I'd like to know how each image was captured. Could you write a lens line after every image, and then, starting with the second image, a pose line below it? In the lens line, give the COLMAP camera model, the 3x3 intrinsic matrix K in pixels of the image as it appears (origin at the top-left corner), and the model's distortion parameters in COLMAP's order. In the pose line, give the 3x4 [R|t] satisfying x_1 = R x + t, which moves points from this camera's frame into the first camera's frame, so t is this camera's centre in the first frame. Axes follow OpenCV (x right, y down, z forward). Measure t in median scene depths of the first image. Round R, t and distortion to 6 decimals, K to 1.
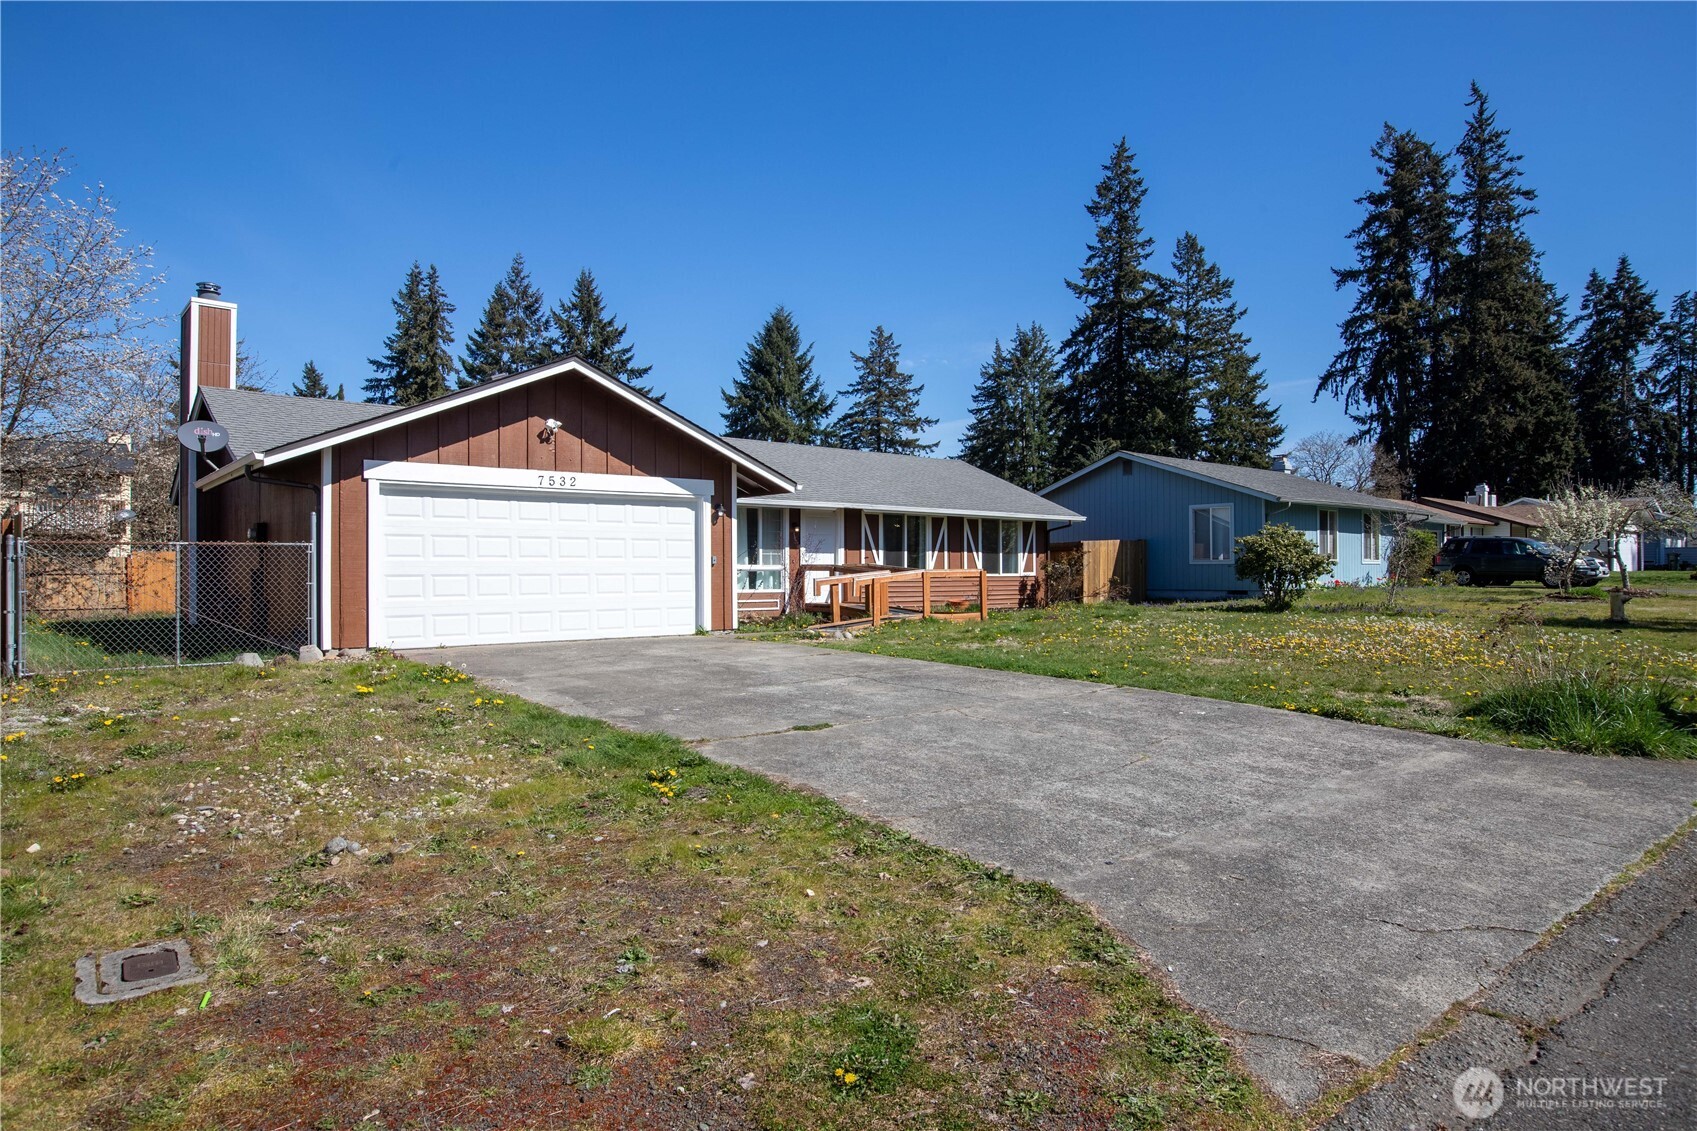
lens RADIAL K [[1082.4, 0, 848.5], [0, 1082.4, 565.5], [0, 0, 1]] dist [-0.004686, -0.000220]
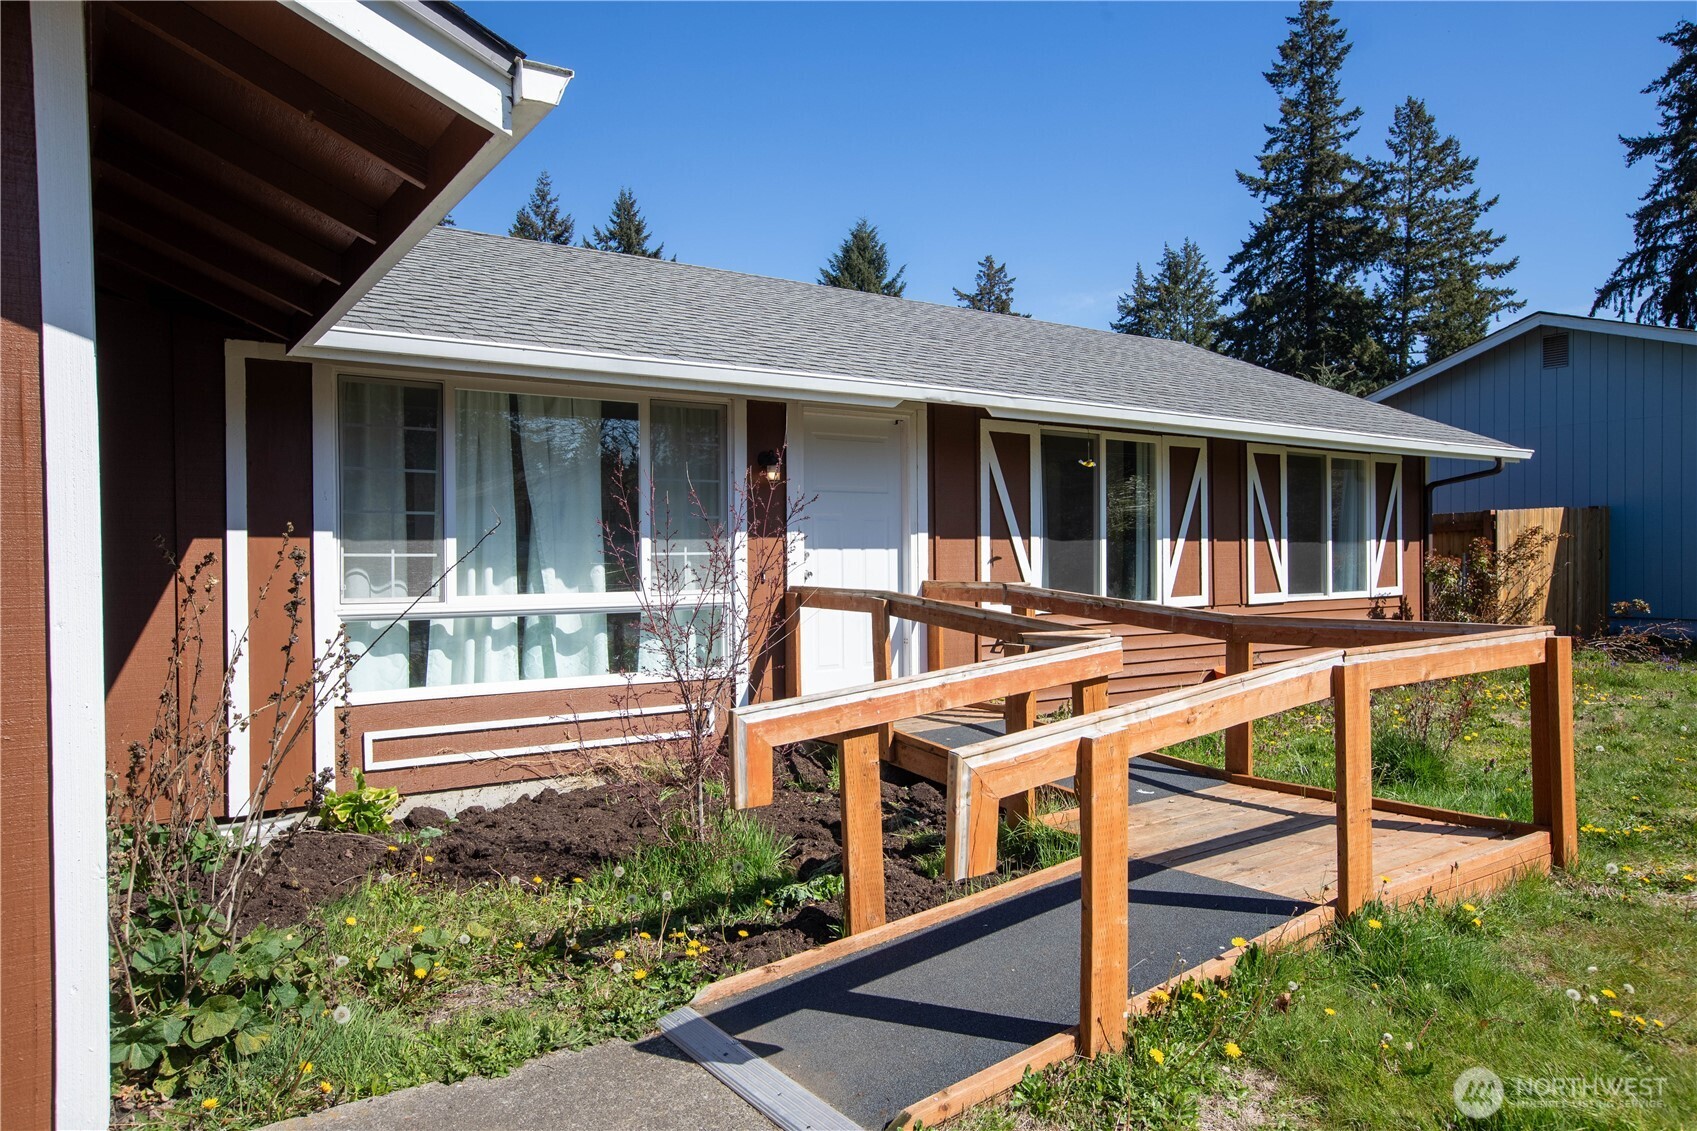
lens RADIAL K [[1156.6, 0, 848.5], [0, 1156.6, 565.5], [0, 0, 1]] dist [-0.007400, 0.046286]
pose [[0.995953, -0.005353, -0.089718, 0.000834], [0.006736, 0.999863, 0.015123, -0.002976], [0.089624, -0.015666, 0.995852, 0.165886]]
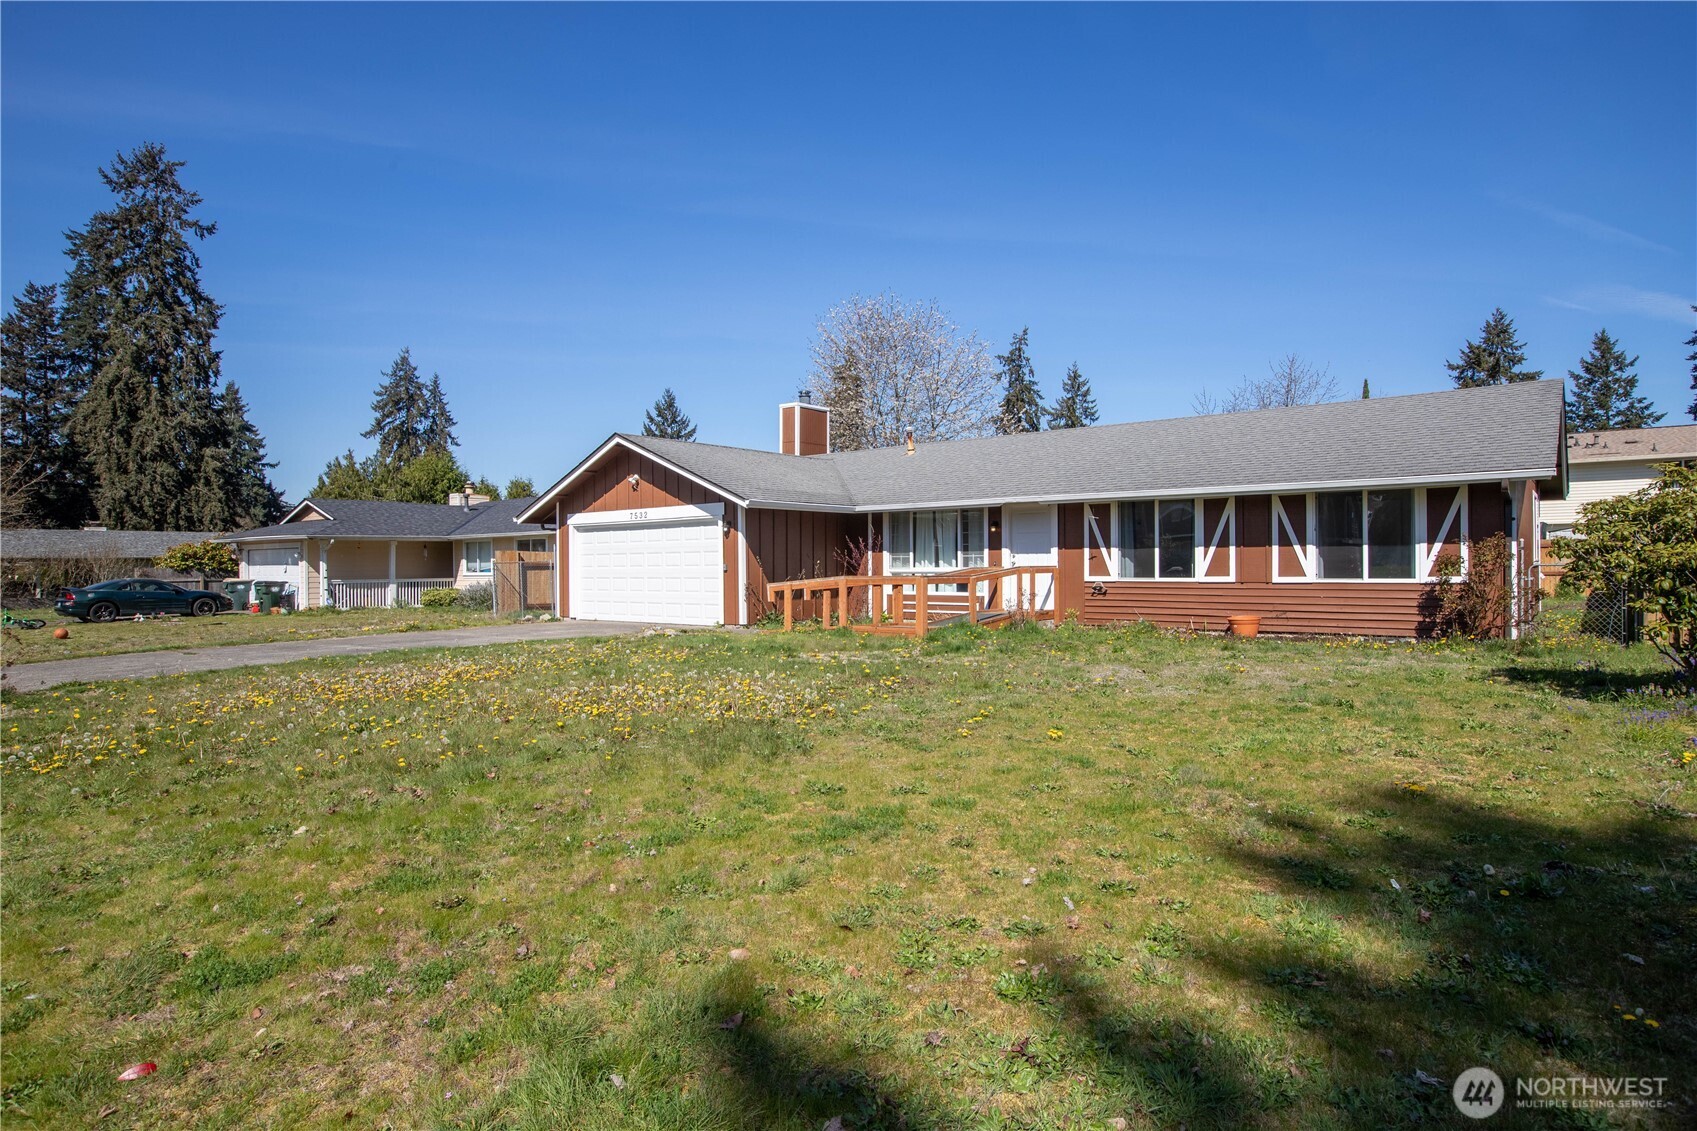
lens RADIAL K [[980.8, 0, 848.5], [0, 980.8, 565.5], [0, 0, 1]] dist [-0.000196, -0.000040]
pose [[0.138985, -0.002190, -0.990292, 0.192544], [0.009254, 0.999957, -0.000913, -0.000621], [0.990251, -0.009037, 0.138999, 0.186945]]
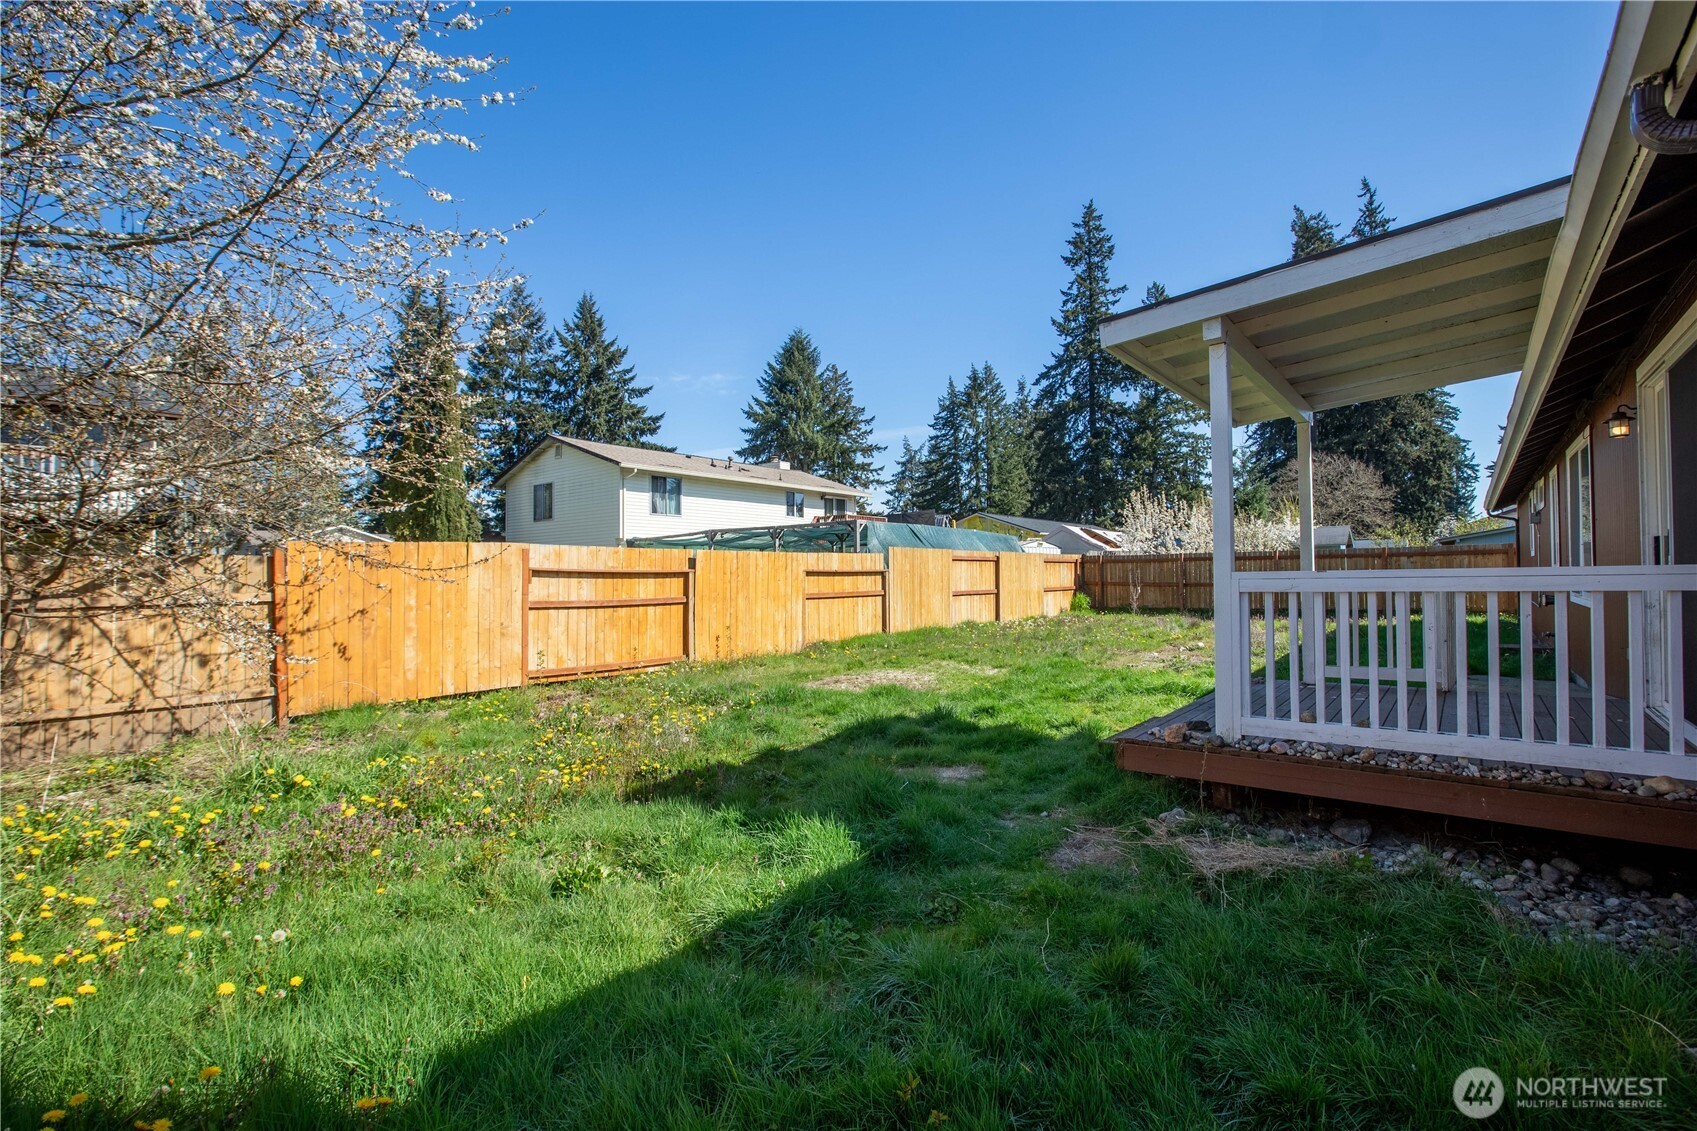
lens RADIAL K [[799.1, 0, 848.5], [0, 799.1, 565.5], [0, 0, 1]] dist [-0.050224, 0.021231]
pose [[0.978813, -0.008747, 0.204567, -0.178634], [0.011072, 0.999886, -0.010220, 0.000300], [-0.204455, 0.012269, 0.978799, 0.236642]]
